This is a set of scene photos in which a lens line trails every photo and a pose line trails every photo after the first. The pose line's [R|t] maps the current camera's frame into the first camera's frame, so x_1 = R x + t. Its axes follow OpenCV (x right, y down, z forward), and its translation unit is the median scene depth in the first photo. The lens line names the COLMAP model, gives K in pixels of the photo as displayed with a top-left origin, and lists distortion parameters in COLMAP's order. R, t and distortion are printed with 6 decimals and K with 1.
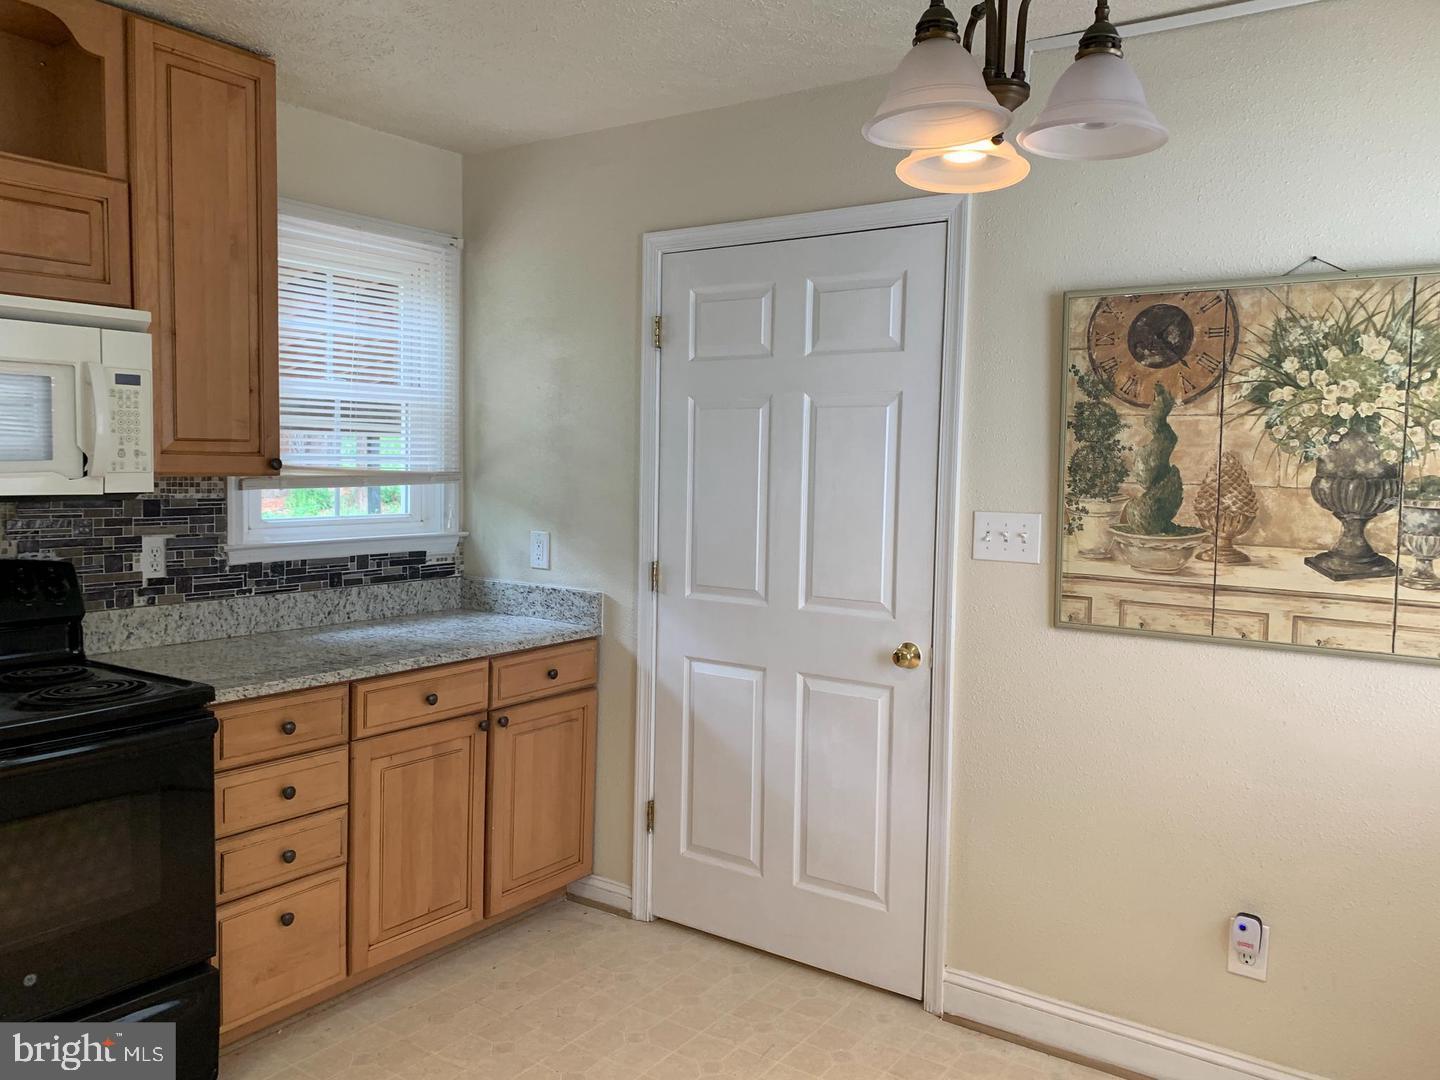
lens RADIAL K [[1081.6, 0, 717.7], [0, 1081.6, 518.3], [0, 0, 1]] dist [0.006471, -0.061642]
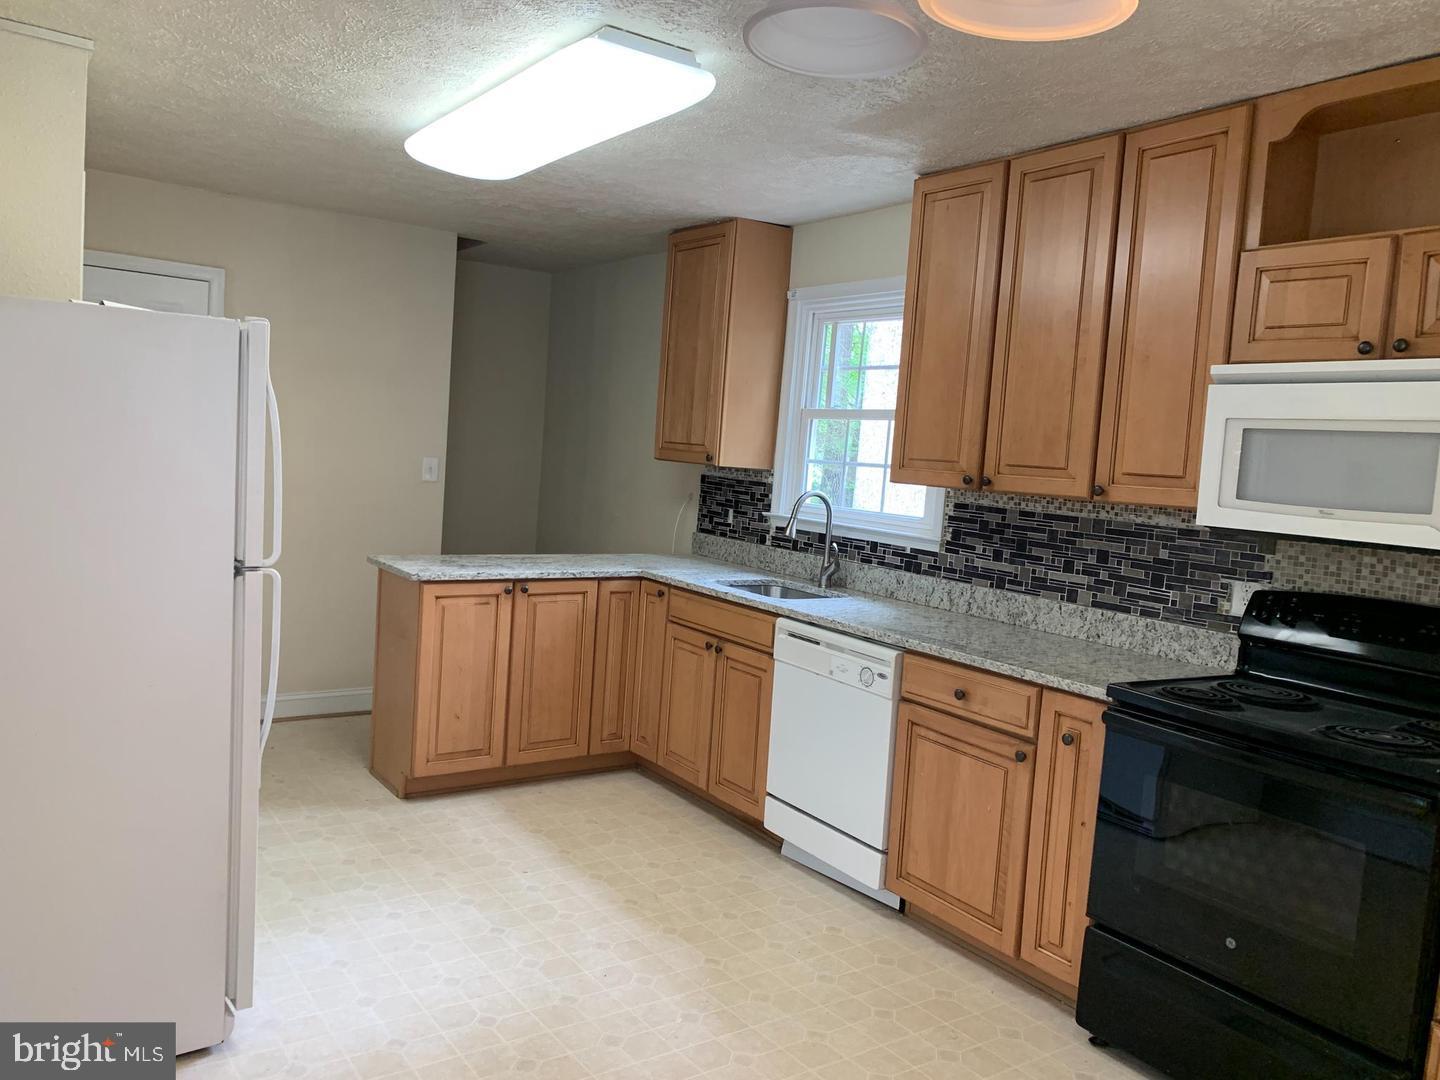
lens RADIAL K [[1118.8, 0, 713.1], [0, 1118.8, 553.8], [0, 0, 1]] dist [0.018204, -0.000032]
pose [[-0.353506, 0.045110, -0.934344, 1.196437], [-0.123651, 0.987818, 0.094474, -0.065823], [0.927224, 0.148929, -0.343622, 1.539188]]
